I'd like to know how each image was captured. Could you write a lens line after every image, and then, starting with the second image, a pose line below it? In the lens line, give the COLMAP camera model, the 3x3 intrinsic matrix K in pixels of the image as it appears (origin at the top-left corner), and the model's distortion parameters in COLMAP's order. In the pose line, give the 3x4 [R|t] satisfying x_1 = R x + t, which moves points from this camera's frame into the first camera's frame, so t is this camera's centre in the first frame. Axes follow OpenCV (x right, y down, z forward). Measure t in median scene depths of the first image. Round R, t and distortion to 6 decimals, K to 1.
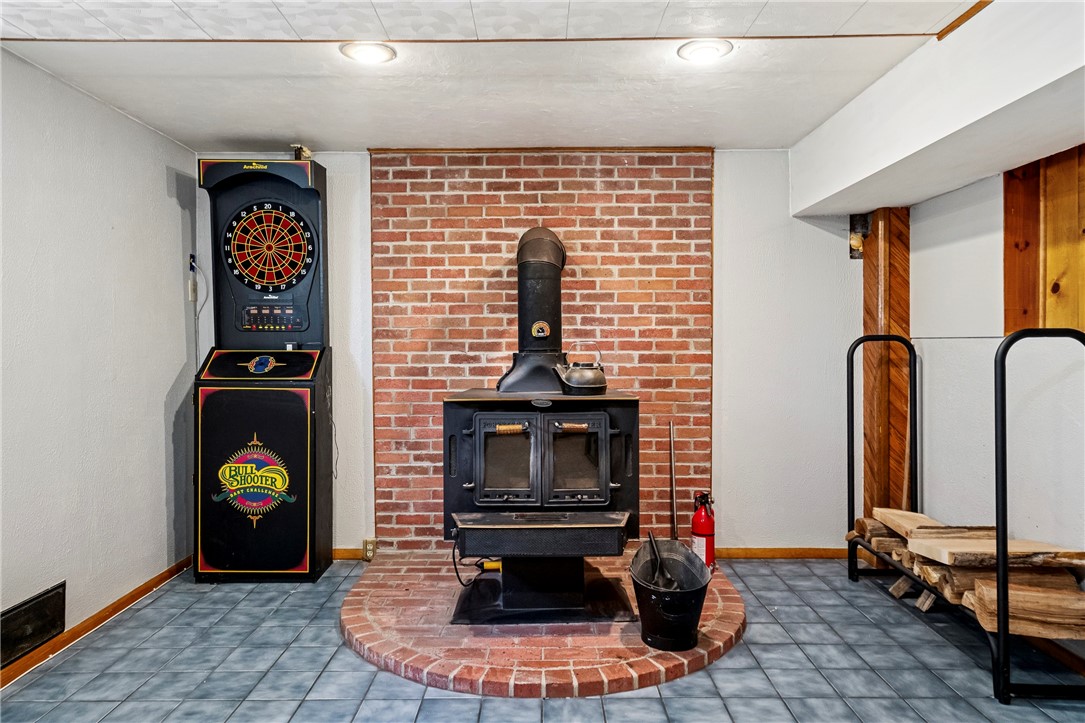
lens RADIAL K [[687.4, 0, 538.9], [0, 687.4, 354.0], [0, 0, 1]] dist [0.012239, 0.005440]
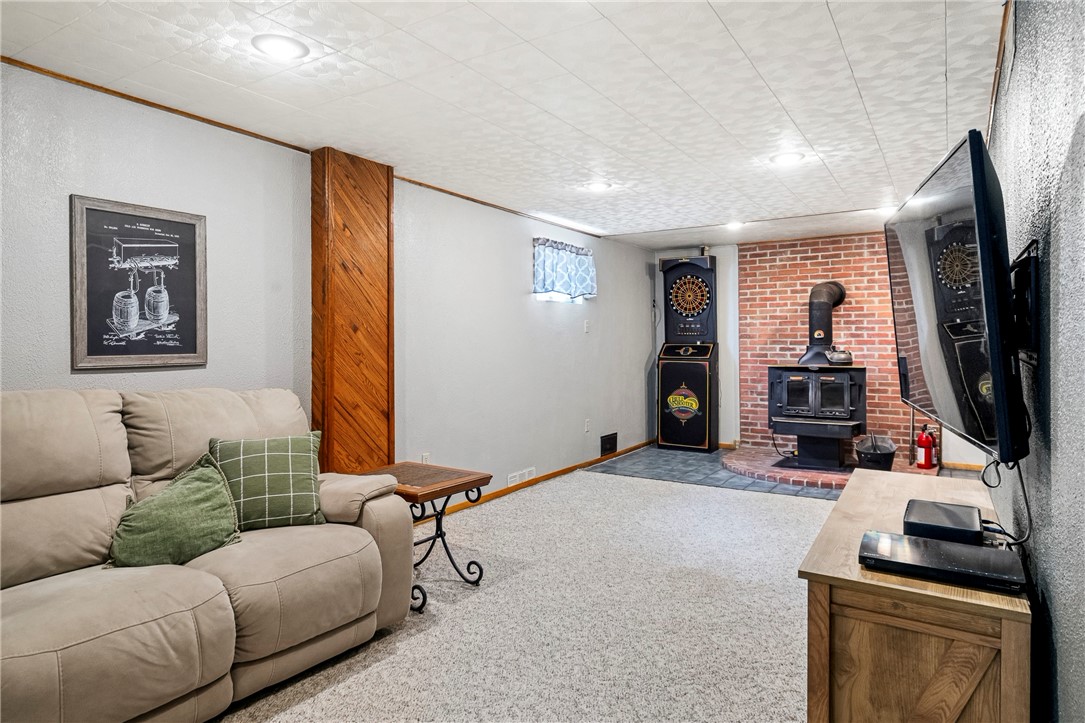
lens RADIAL K [[639.4, 0, 536.9], [0, 639.4, 339.7], [0, 0, 1]] dist [0.004061, 0.000533]
pose [[0.843415, -0.002098, -0.537259, 0.261825], [-0.007051, 0.999863, -0.014973, 0.012313], [0.537217, 0.016417, 0.843284, -0.882417]]
